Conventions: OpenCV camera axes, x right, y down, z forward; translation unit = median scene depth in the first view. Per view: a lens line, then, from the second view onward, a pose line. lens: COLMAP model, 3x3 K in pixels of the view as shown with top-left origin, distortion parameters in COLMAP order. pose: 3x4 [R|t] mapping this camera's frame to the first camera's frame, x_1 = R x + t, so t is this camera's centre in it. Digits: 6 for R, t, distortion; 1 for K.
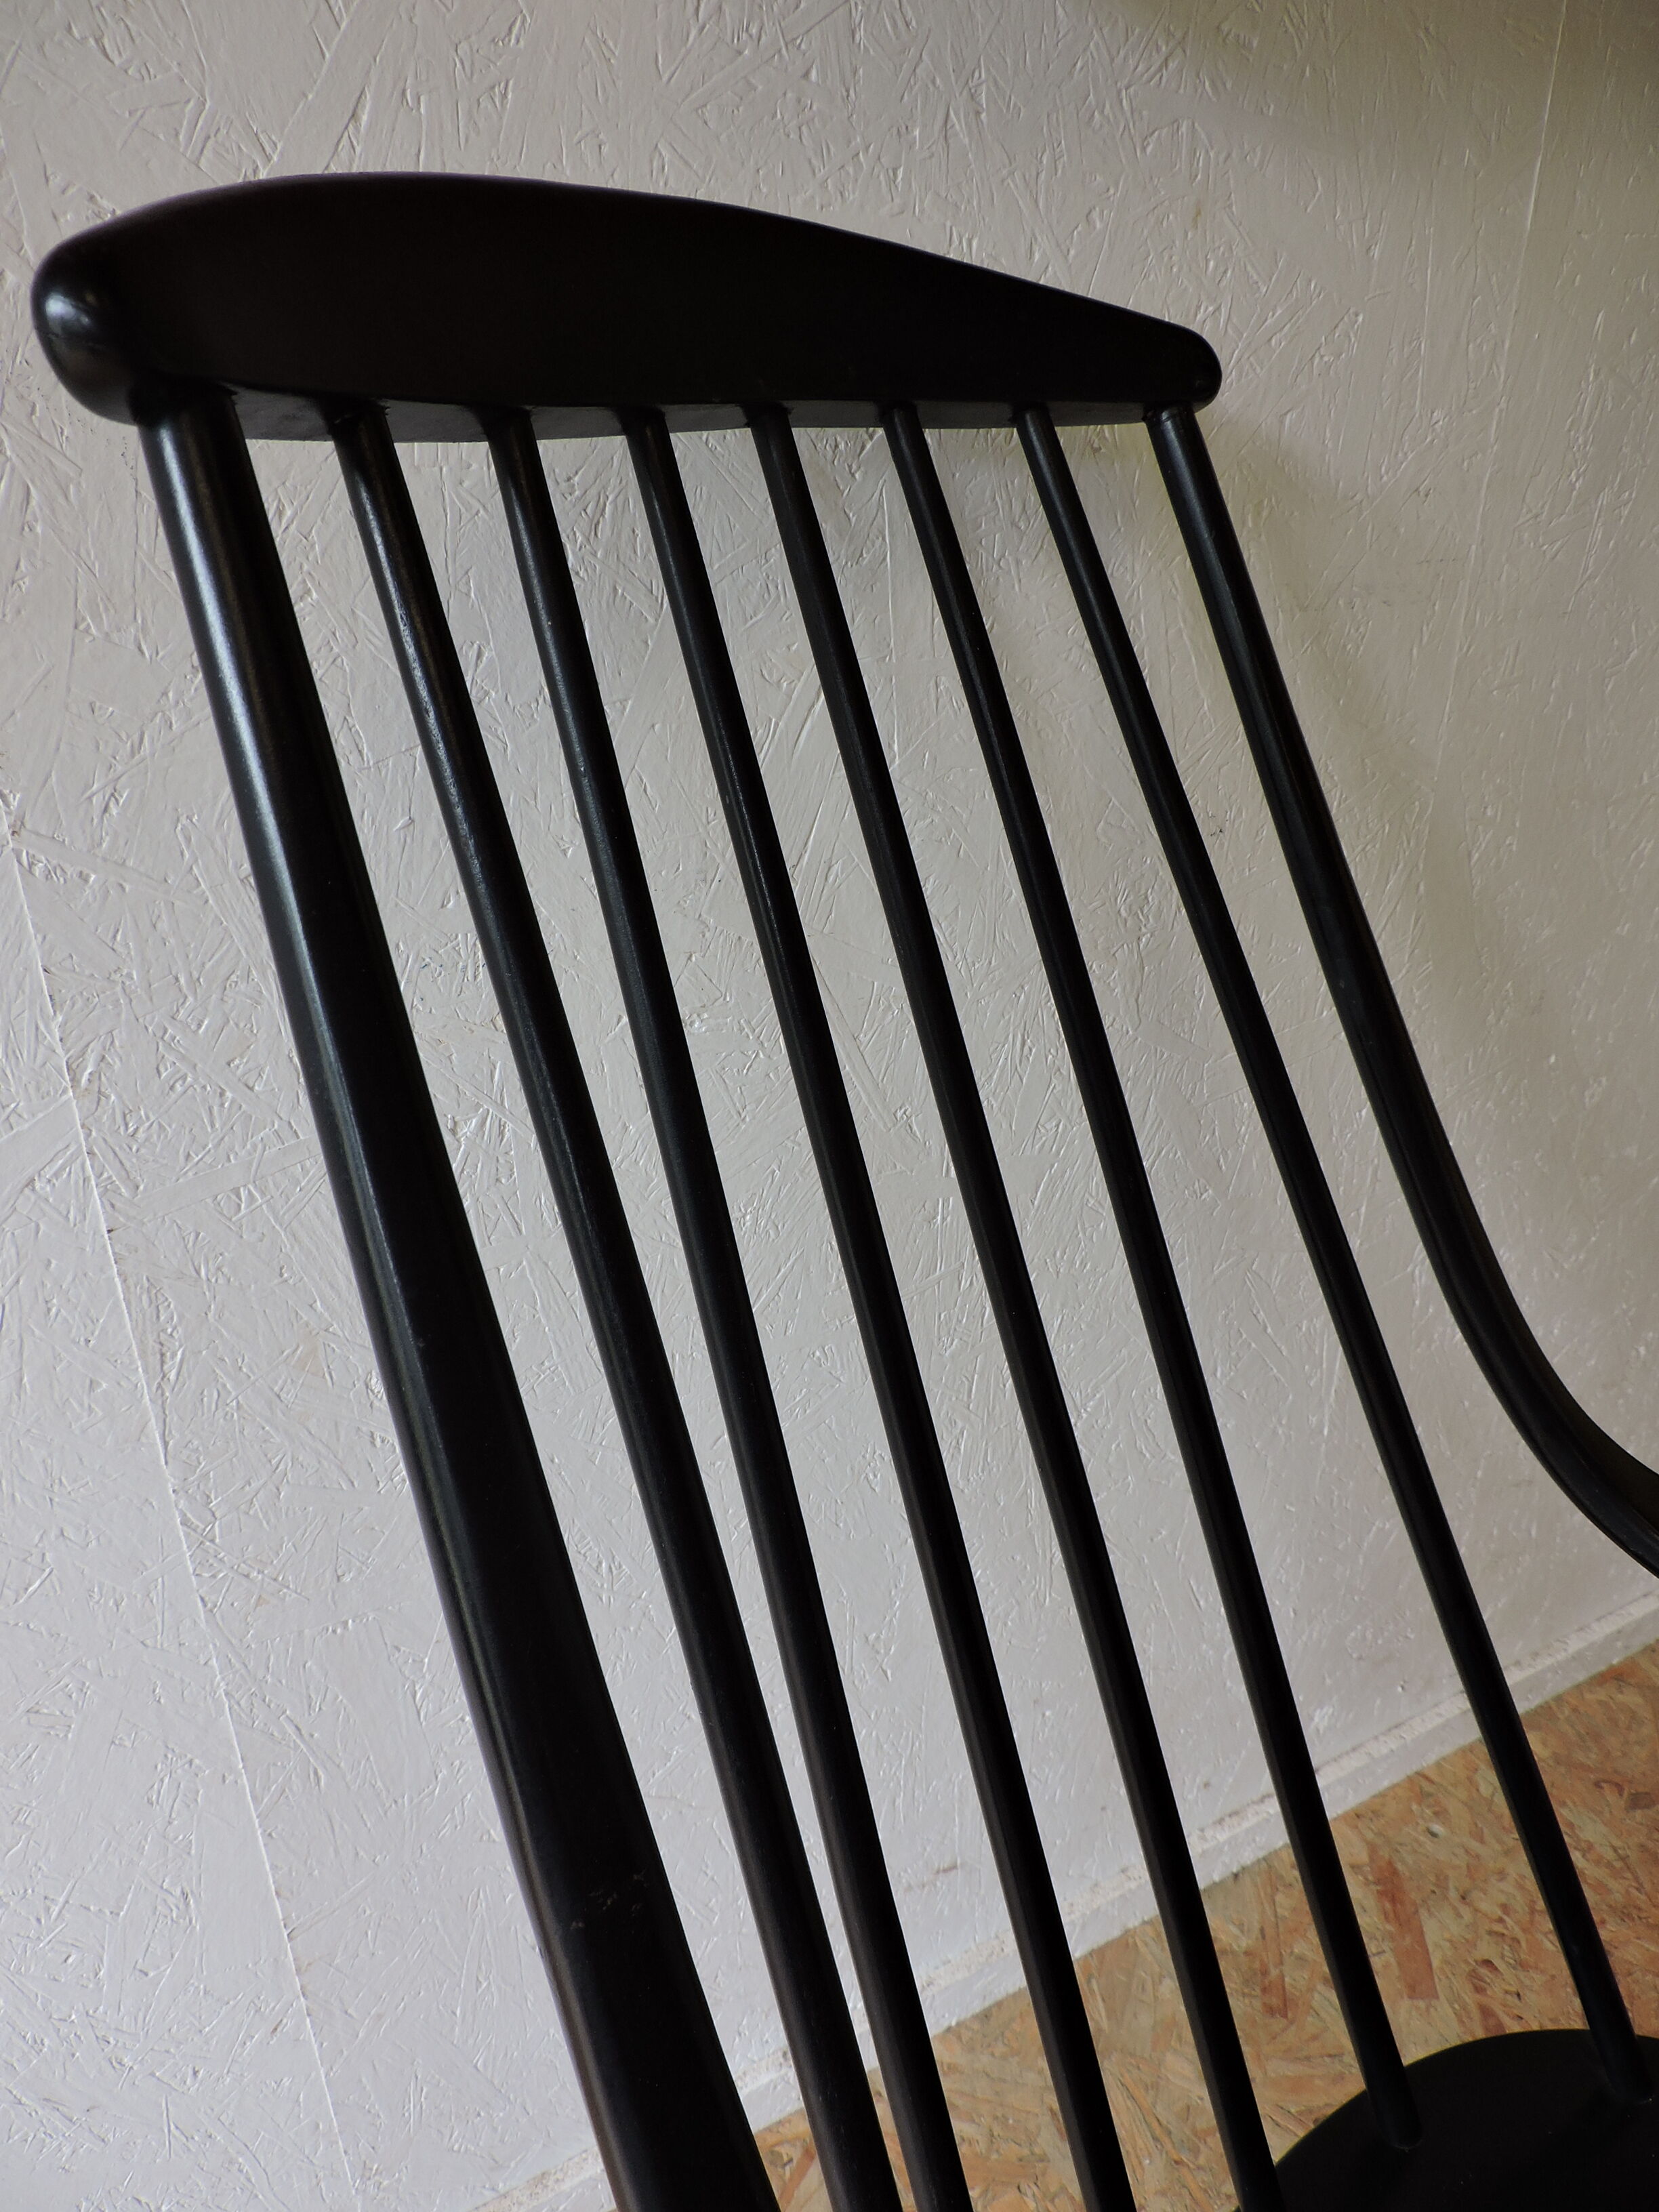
lens RADIAL K [[1580.1, 0, 826.4], [0, 1580.1, 1109.8], [0, 0, 1]] dist [-0.018112, -0.000163]
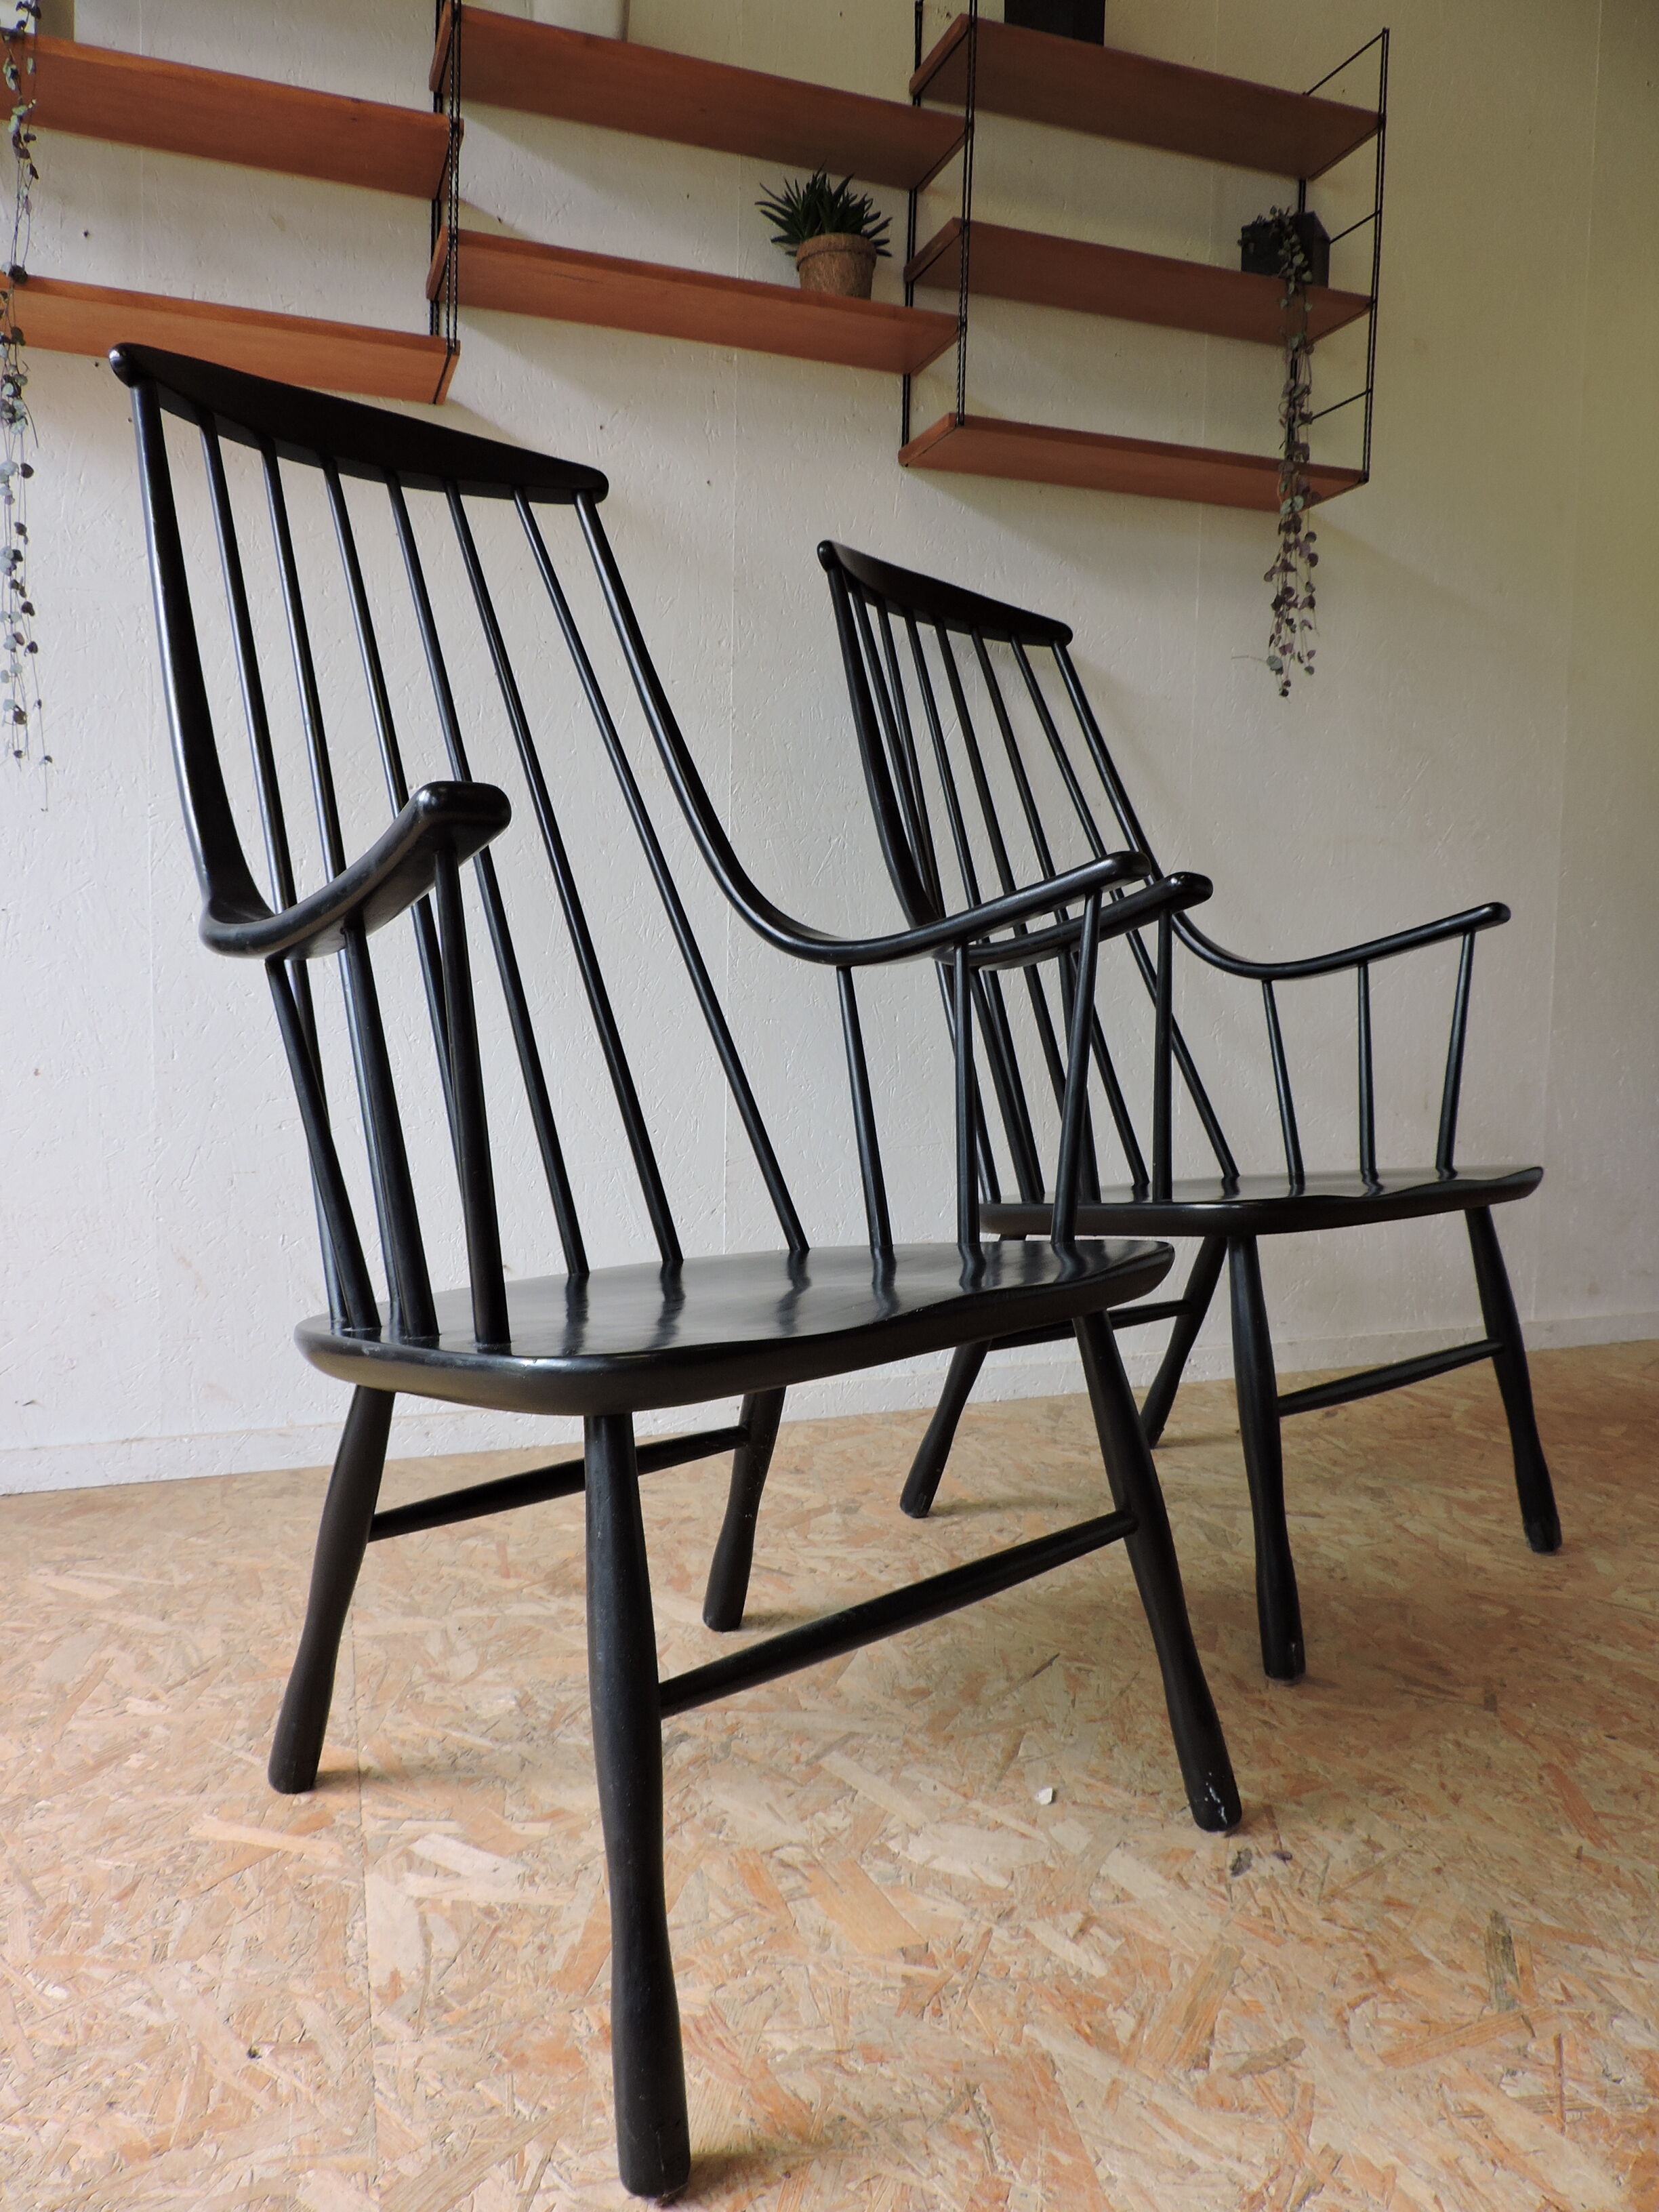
lens RADIAL K [[1580.1, 0, 817.5], [0, 1580.1, 1102.0], [0, 0, 1]] dist [-0.018112, -0.000163]
pose [[0.990104, 0.037689, -0.135184, 0.164430], [-0.085858, 0.924636, -0.371048, 1.467802], [0.111011, 0.378983, 0.918721, -1.499694]]
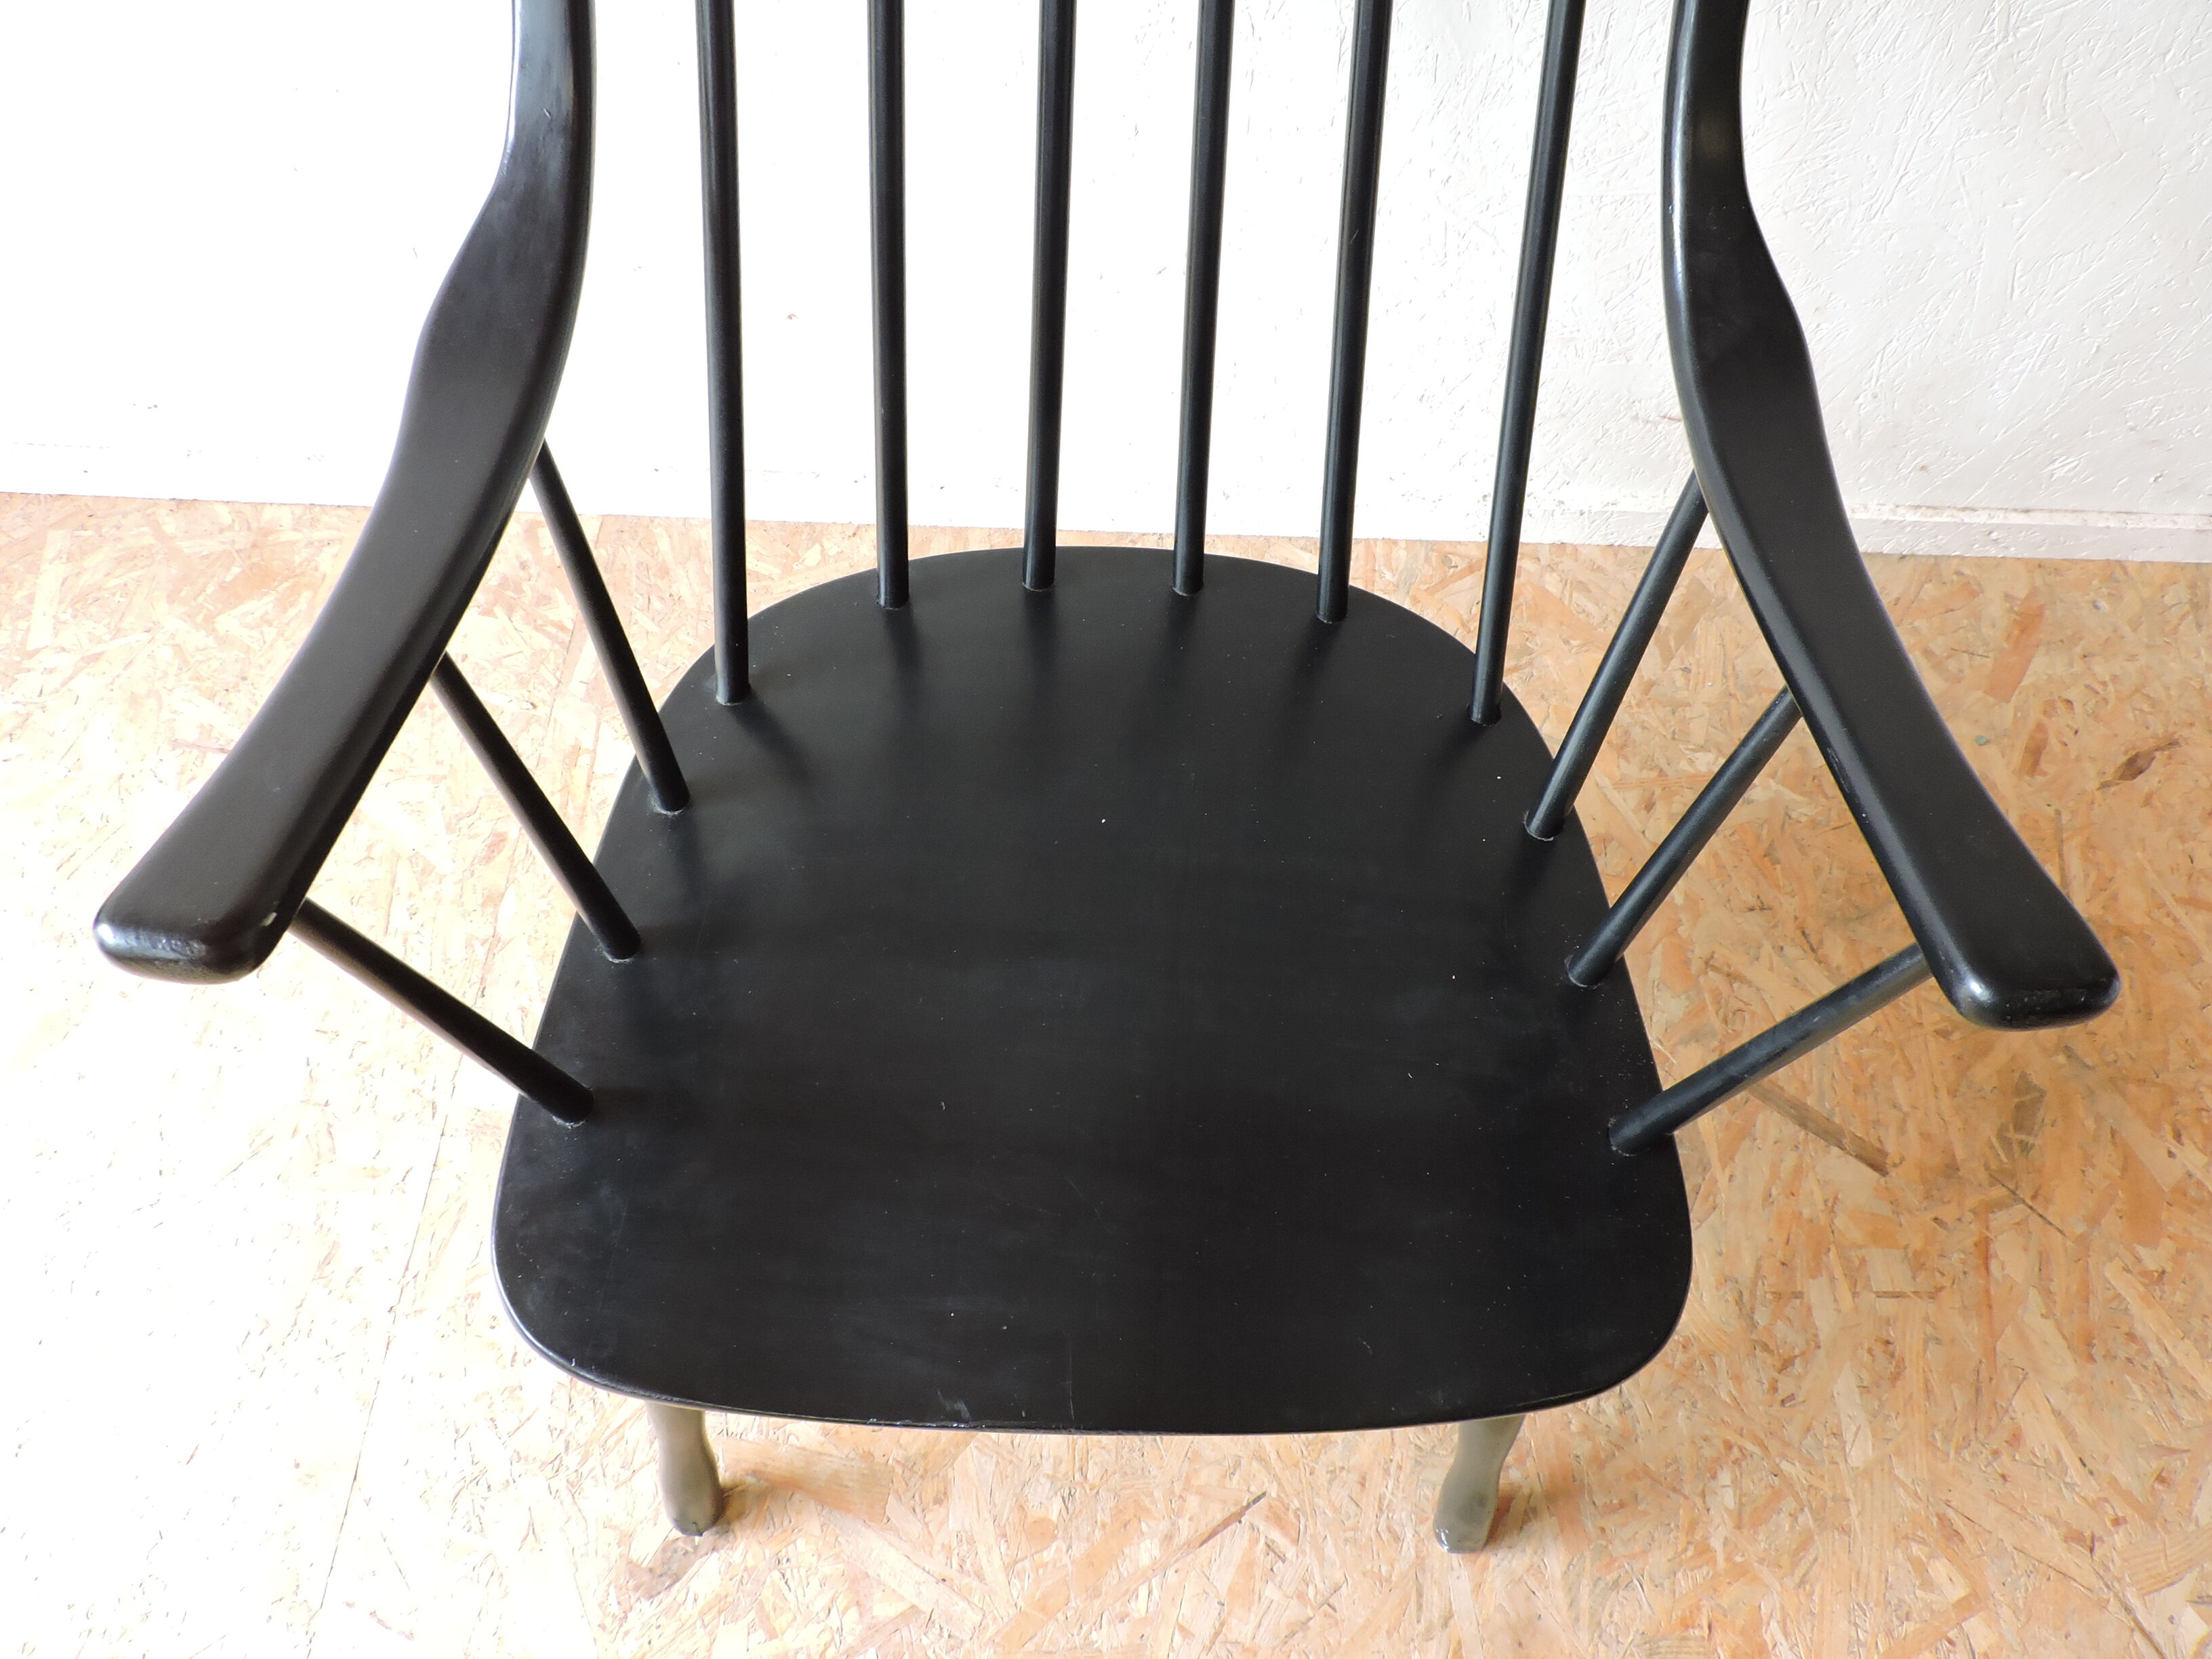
lens RADIAL K [[1580.1, 0, 1100.0], [0, 1580.1, 828.1], [0, 0, 1]] dist [-0.018112, -0.000163]
pose [[0.871958, 0.454424, -0.182175, 0.080452], [-0.253376, 0.737260, 0.626297, 0.106626], [0.418915, -0.499946, 0.758000, -0.334334]]
